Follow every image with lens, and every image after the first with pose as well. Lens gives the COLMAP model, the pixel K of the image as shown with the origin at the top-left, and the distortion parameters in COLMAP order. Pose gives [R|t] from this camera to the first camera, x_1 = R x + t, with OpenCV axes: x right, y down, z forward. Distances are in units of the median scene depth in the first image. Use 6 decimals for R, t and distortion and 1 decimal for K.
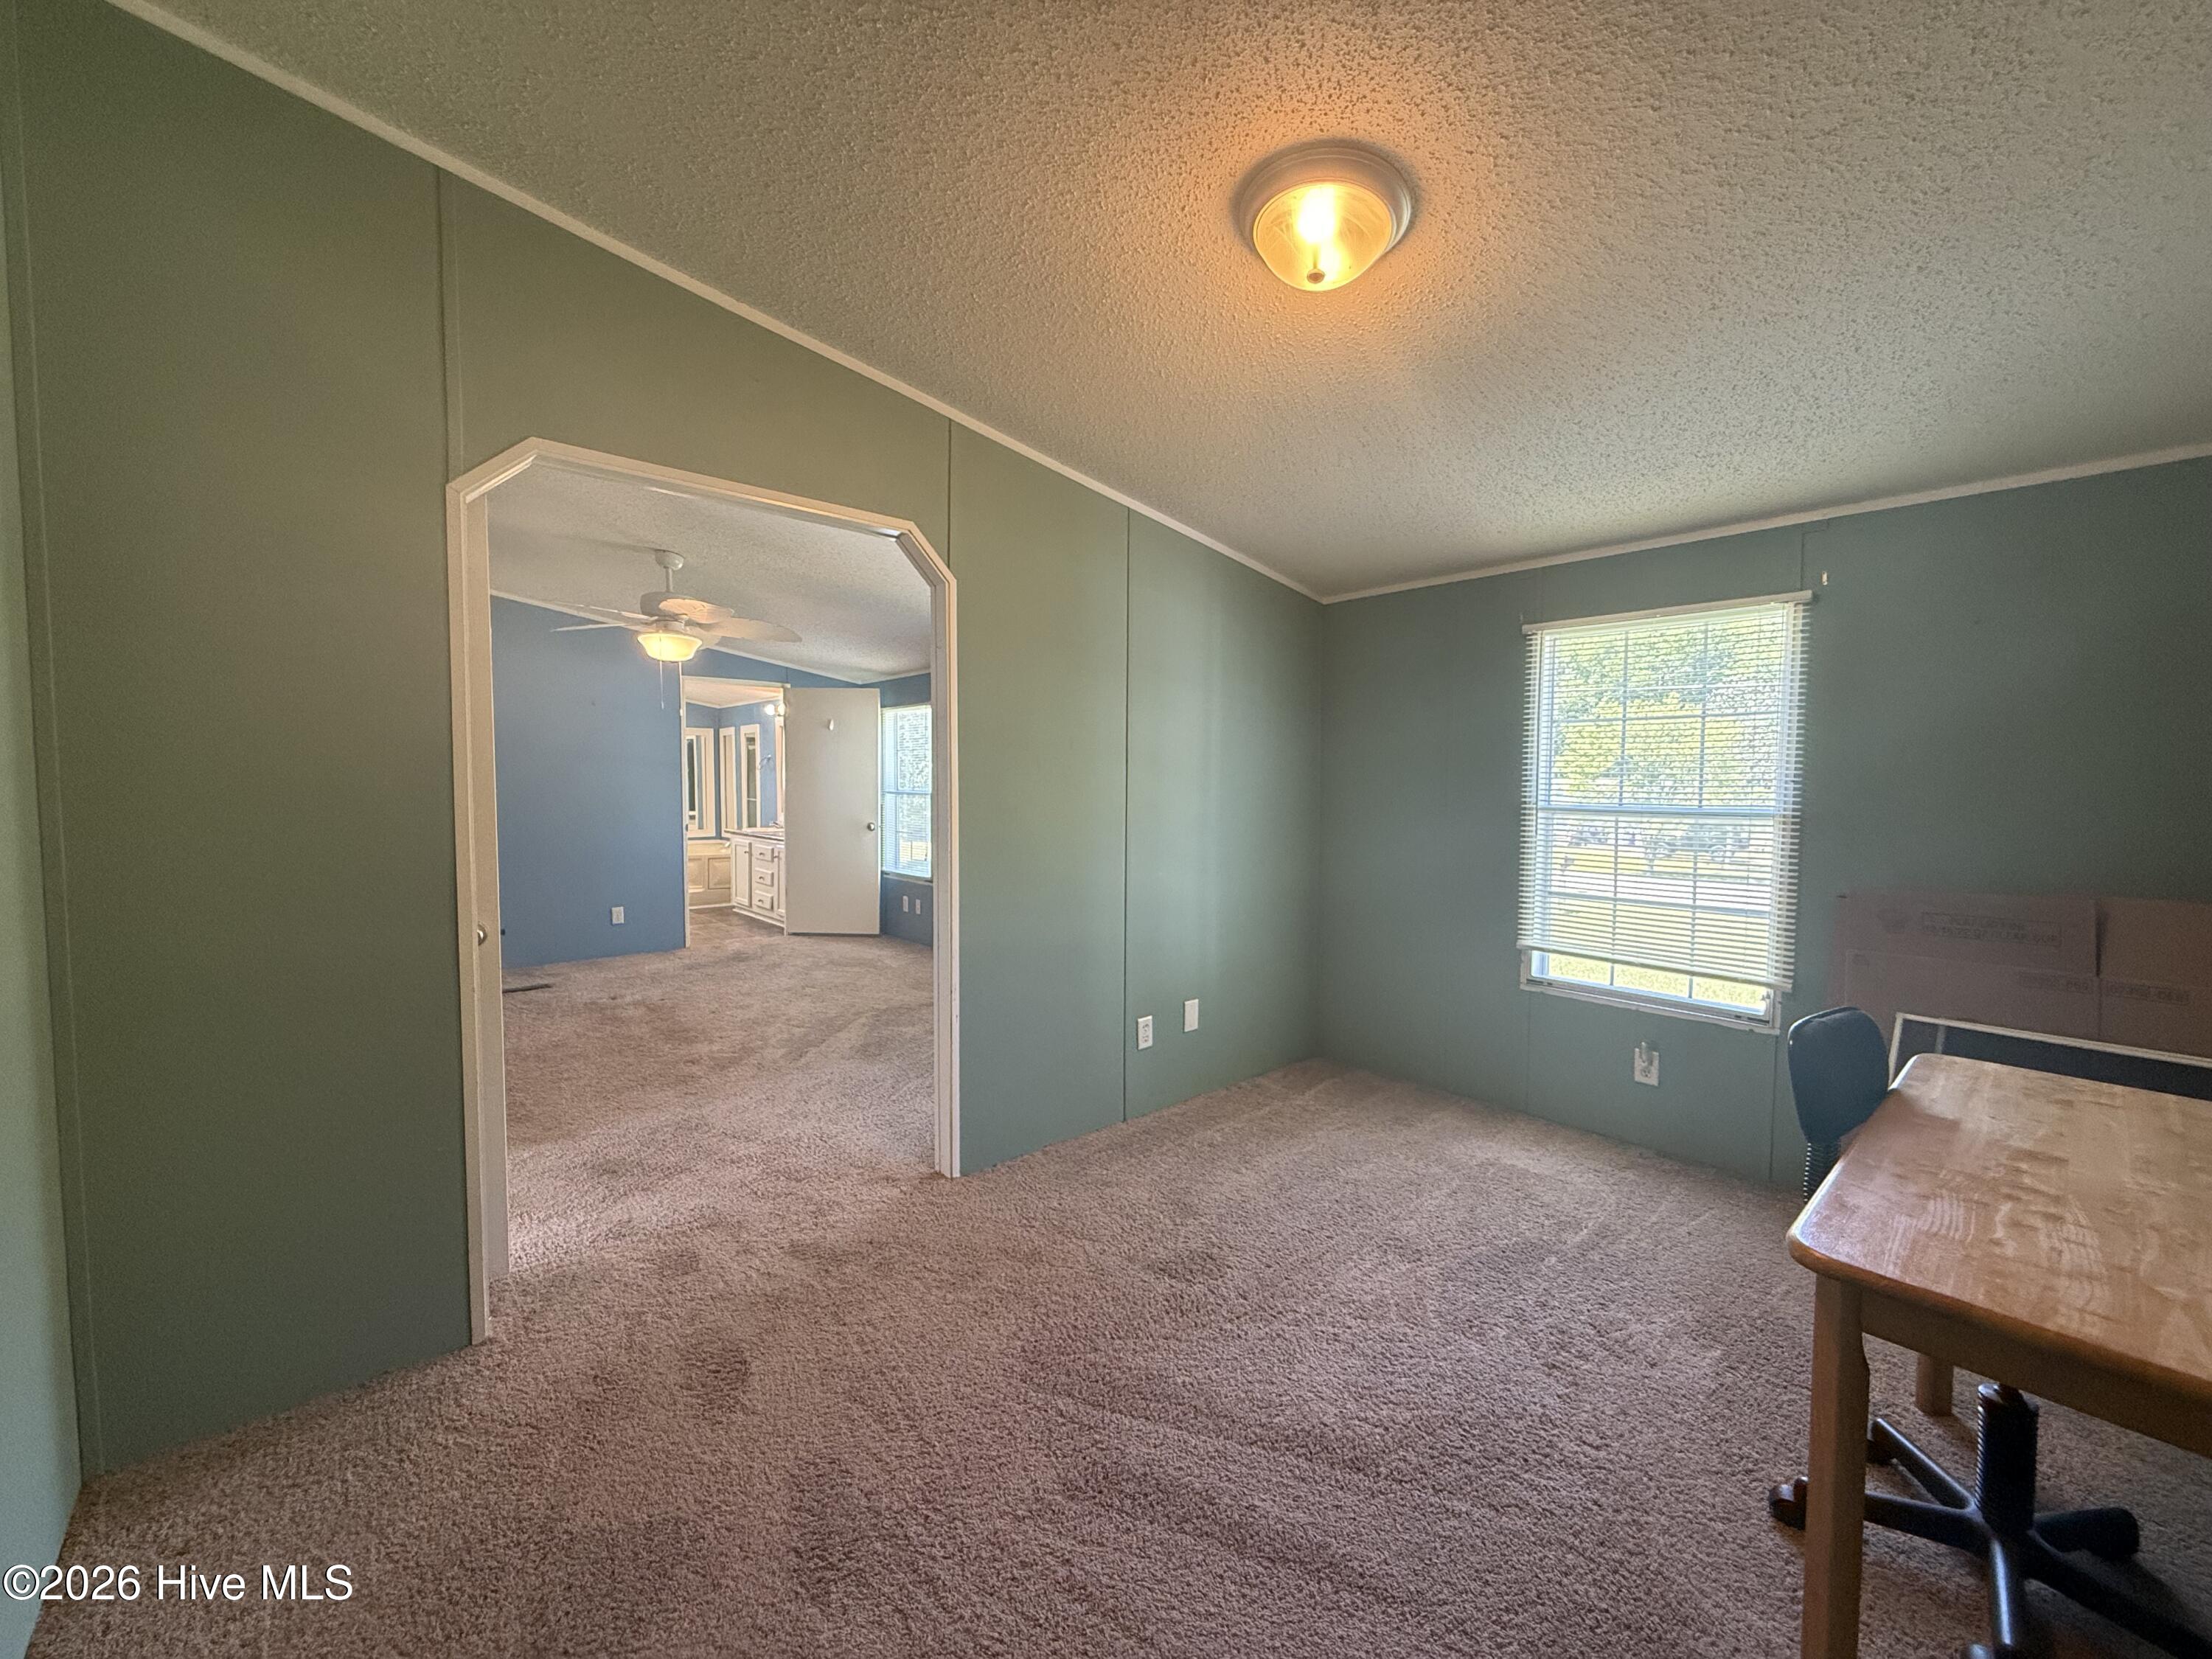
lens RADIAL K [[880.8, 0, 1093.9], [0, 880.8, 827.2], [0, 0, 1]] dist [-0.001670, 0.000758]
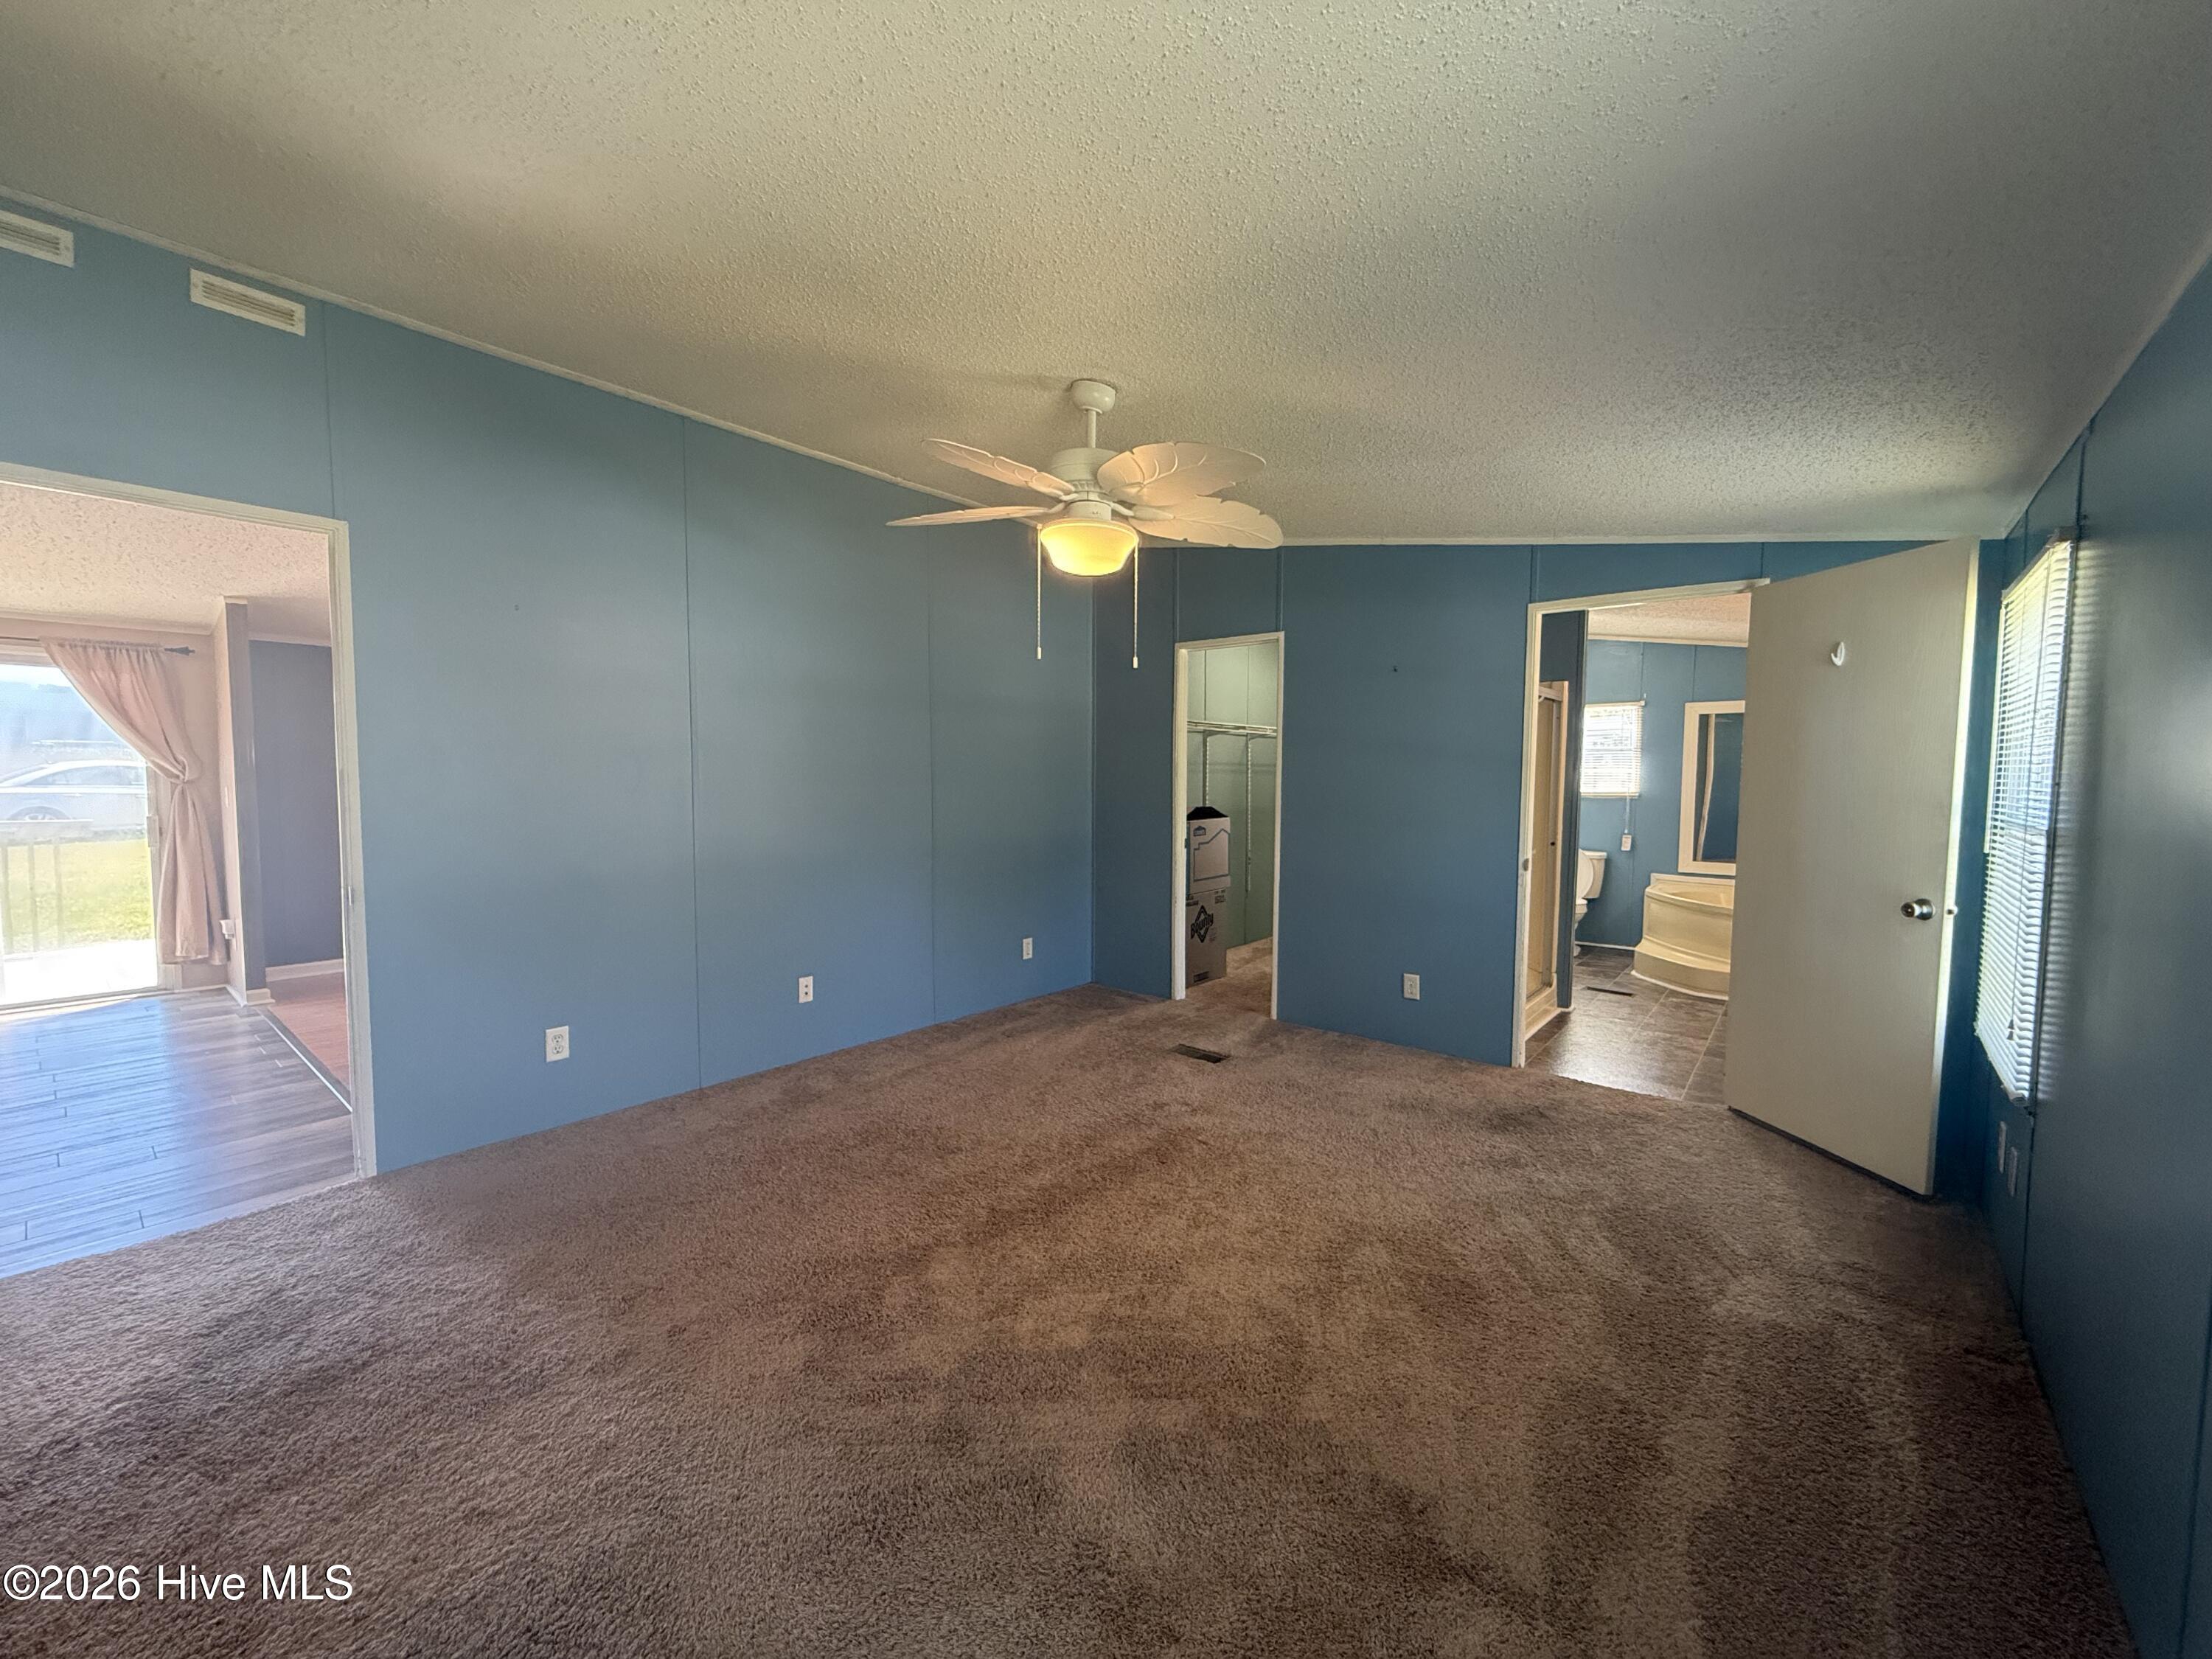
lens RADIAL K [[880.8, 0, 1099.0], [0, 880.8, 834.0], [0, 0, 1]] dist [-0.001670, 0.000758]
pose [[0.157108, 0.061785, -0.985647, 0.110999], [-0.055583, 0.997012, 0.053638, -0.058732], [0.986016, 0.046359, 0.160073, 1.013350]]
